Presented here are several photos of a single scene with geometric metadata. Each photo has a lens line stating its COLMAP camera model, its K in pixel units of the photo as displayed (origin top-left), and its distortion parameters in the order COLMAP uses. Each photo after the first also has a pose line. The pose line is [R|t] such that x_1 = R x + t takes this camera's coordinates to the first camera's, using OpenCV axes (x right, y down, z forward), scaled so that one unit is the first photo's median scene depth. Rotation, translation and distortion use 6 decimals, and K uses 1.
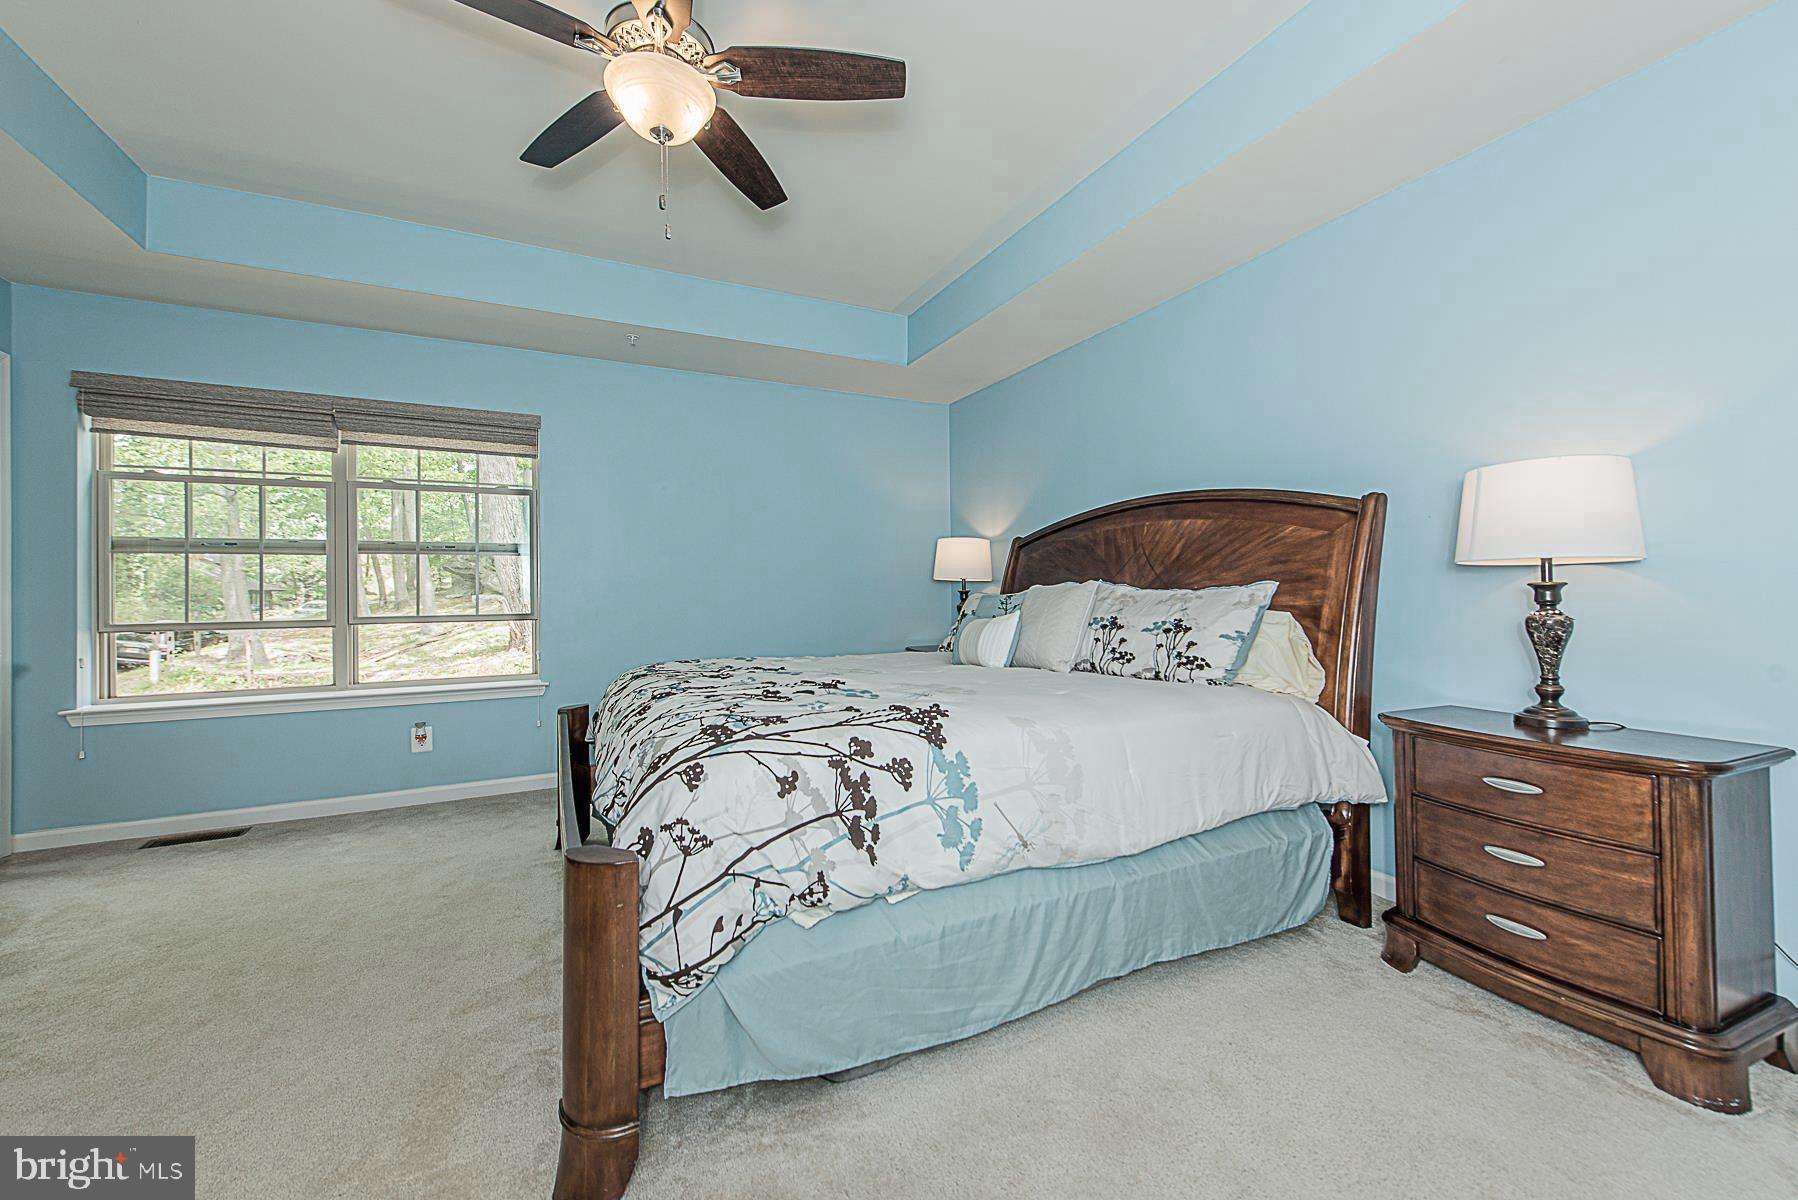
lens RADIAL K [[704.0, 0, 898.3], [0, 704.0, 585.5], [0, 0, 1]] dist [0.000530, 0.000006]
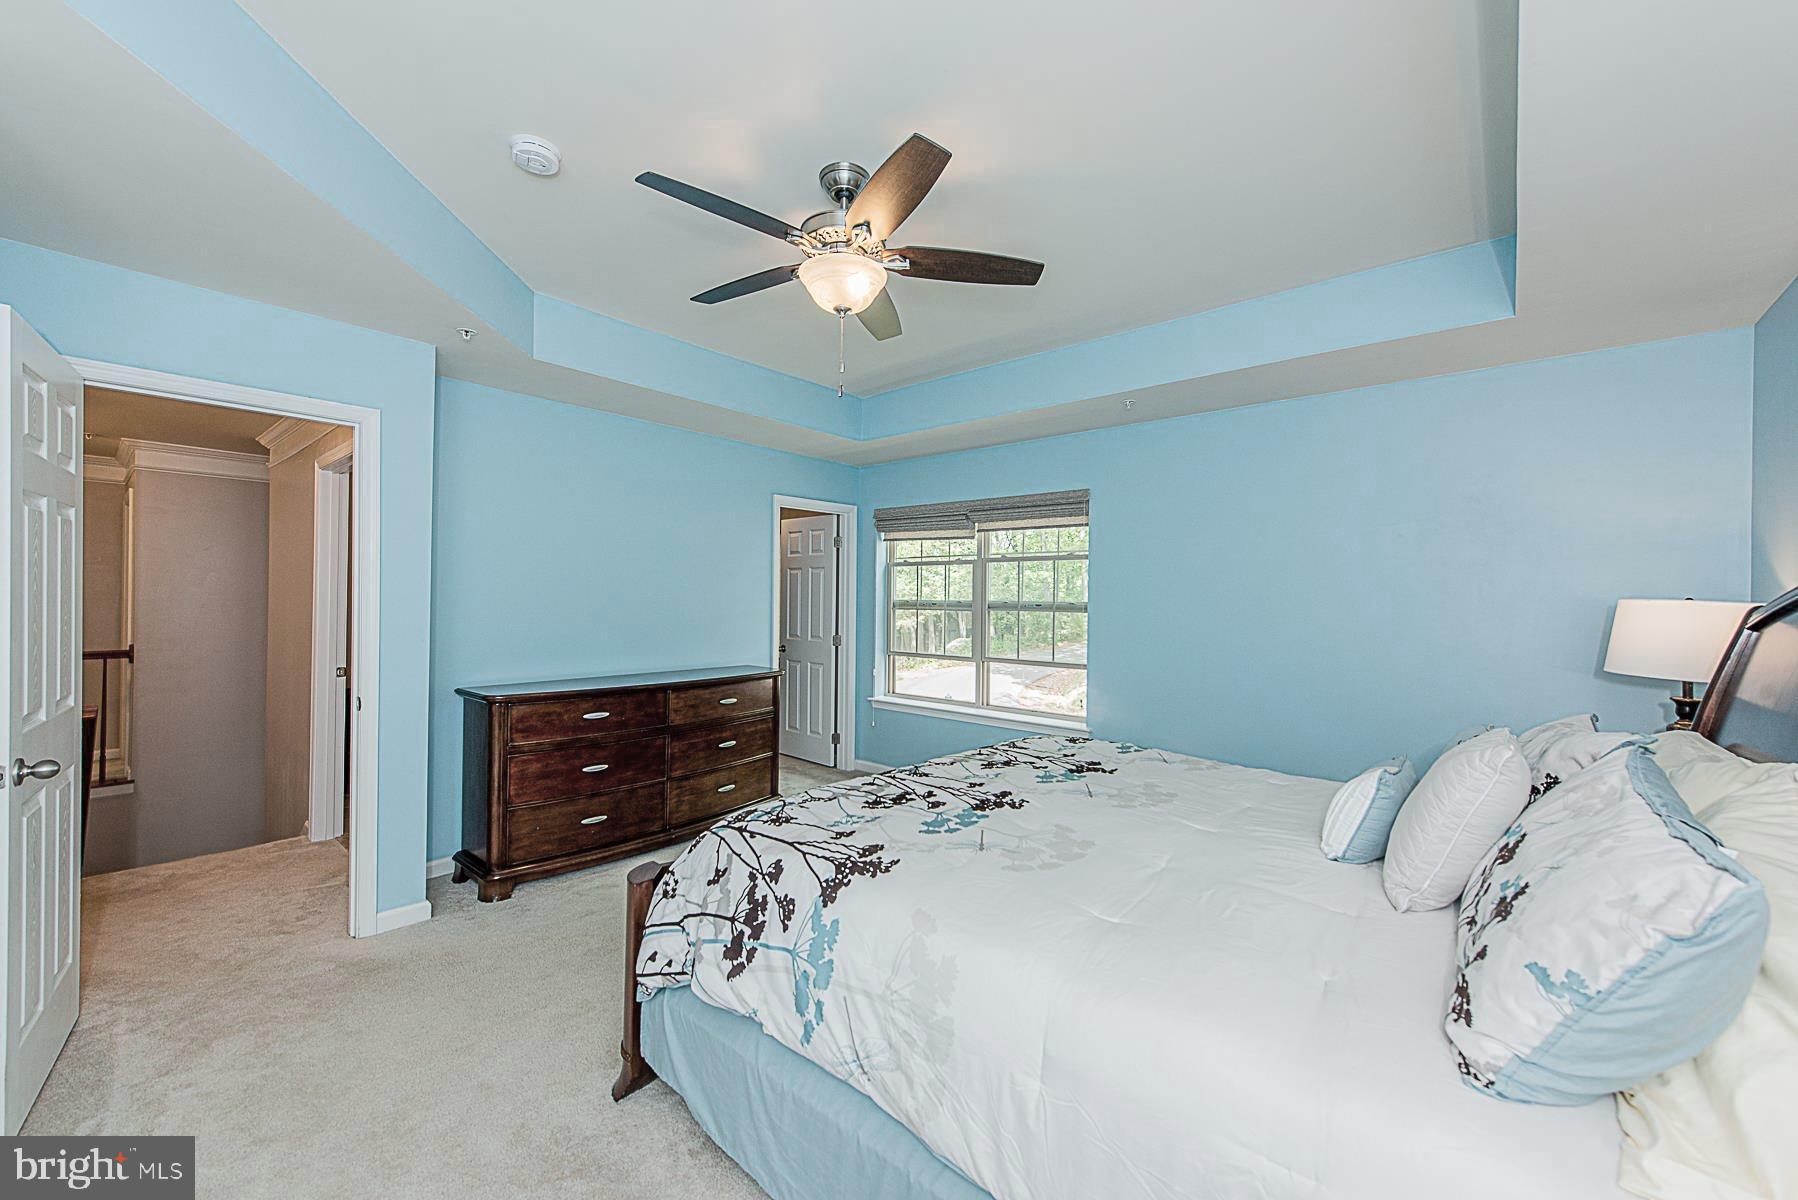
lens RADIAL K [[687.9, 0, 903.4], [0, 687.9, 597.5], [0, 0, 1]] dist [0.003946, 0.000096]
pose [[0.392736, 0.008423, -0.919613, 0.456467], [-0.004636, 0.999963, 0.007179, -0.089568], [0.919640, 0.001444, 0.392760, 0.360617]]
